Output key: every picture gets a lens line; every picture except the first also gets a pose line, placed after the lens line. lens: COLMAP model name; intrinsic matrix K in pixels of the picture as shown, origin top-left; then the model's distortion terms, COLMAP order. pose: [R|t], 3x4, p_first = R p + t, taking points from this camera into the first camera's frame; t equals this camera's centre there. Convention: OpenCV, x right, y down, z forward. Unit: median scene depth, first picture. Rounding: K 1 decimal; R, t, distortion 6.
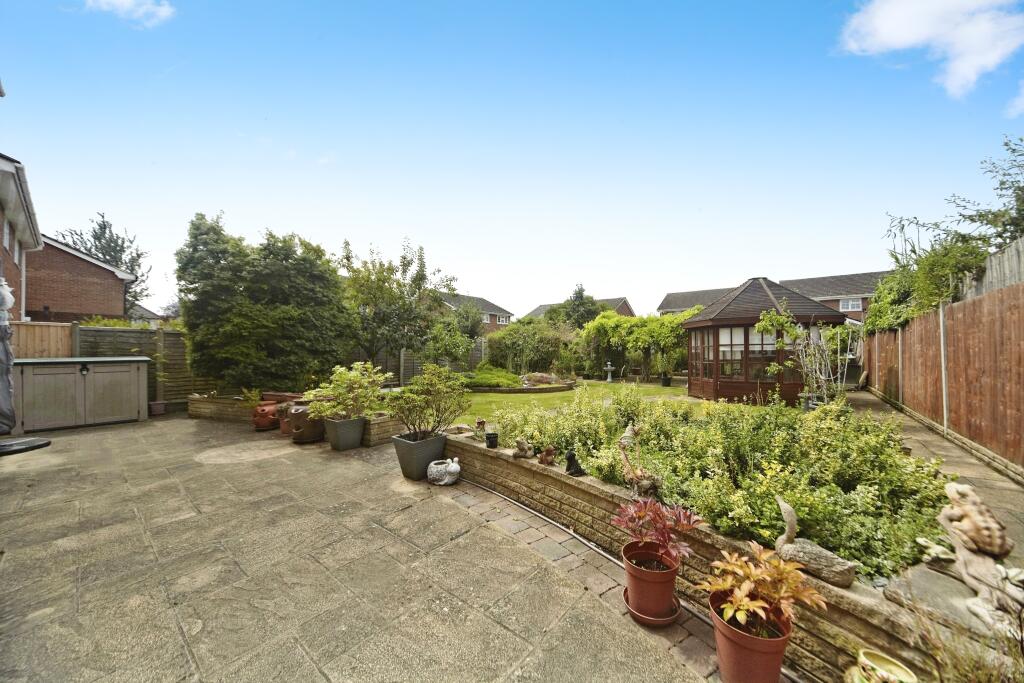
lens RADIAL K [[363.2, 0, 514.1], [0, 363.2, 348.0], [0, 0, 1]] dist [-0.001372, -0.000133]
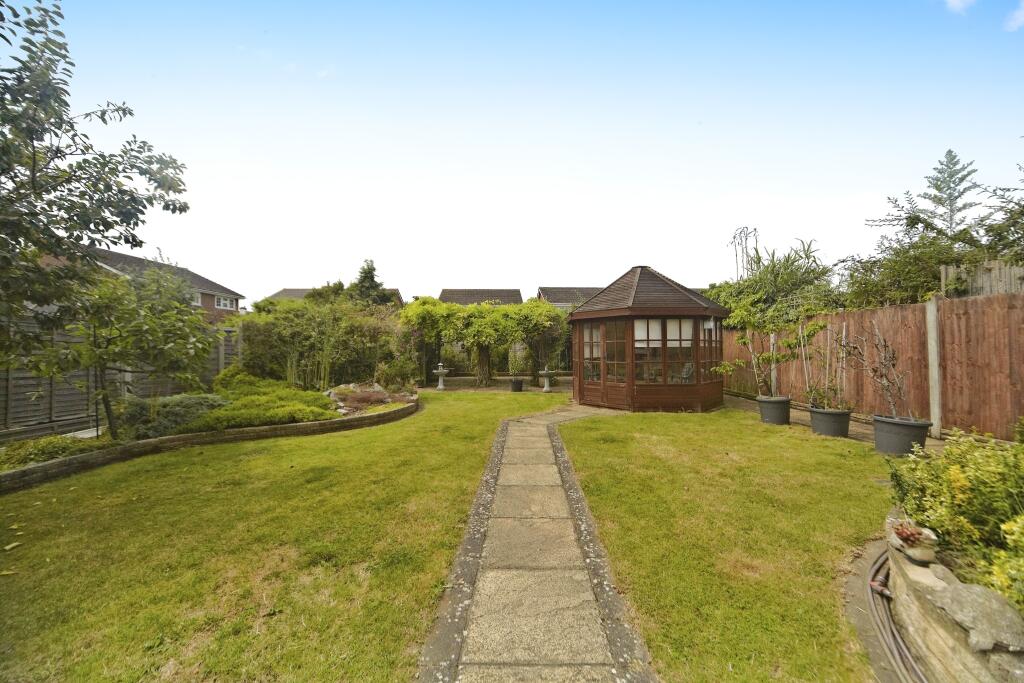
lens RADIAL K [[363.2, 0, 514.1], [0, 363.2, 348.0], [0, 0, 1]] dist [-0.001372, -0.000133]
pose [[0.781517, 0.001039, 0.623884, -0.098501], [-0.005065, 0.999976, 0.004679, 0.004348], [-0.623864, -0.006817, 0.781503, 0.375546]]
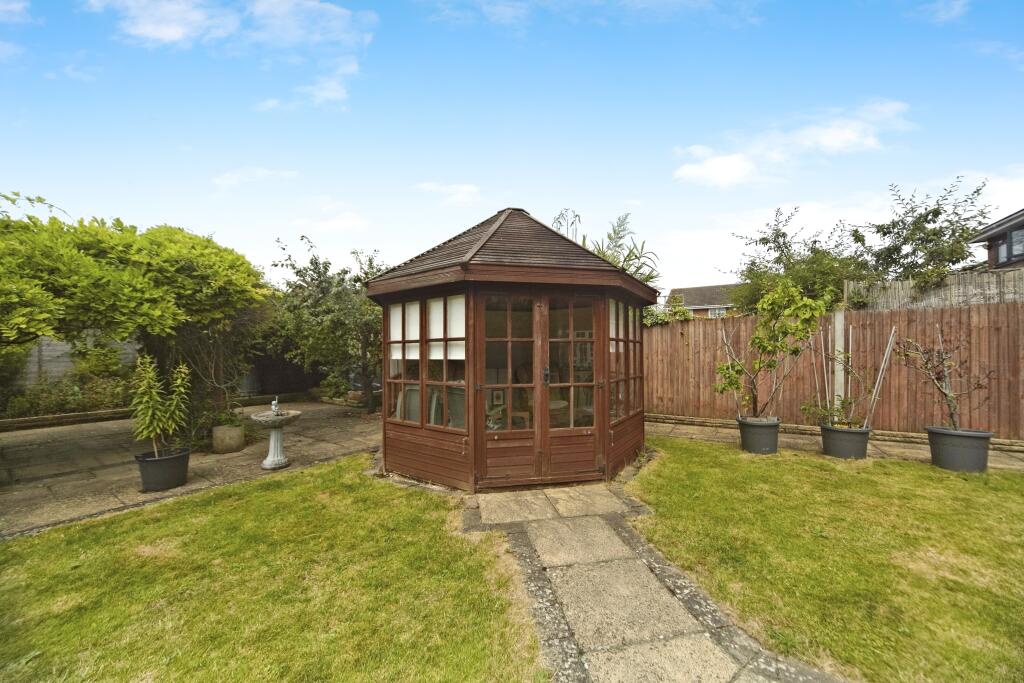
lens RADIAL K [[363.2, 0, 514.1], [0, 363.2, 348.0], [0, 0, 1]] dist [-0.001372, -0.000133]
pose [[-0.144217, 0.017317, 0.989395, 0.125529], [-0.009243, 0.999780, -0.018846, 0.007191], [-0.989503, -0.011863, -0.144025, 0.812137]]
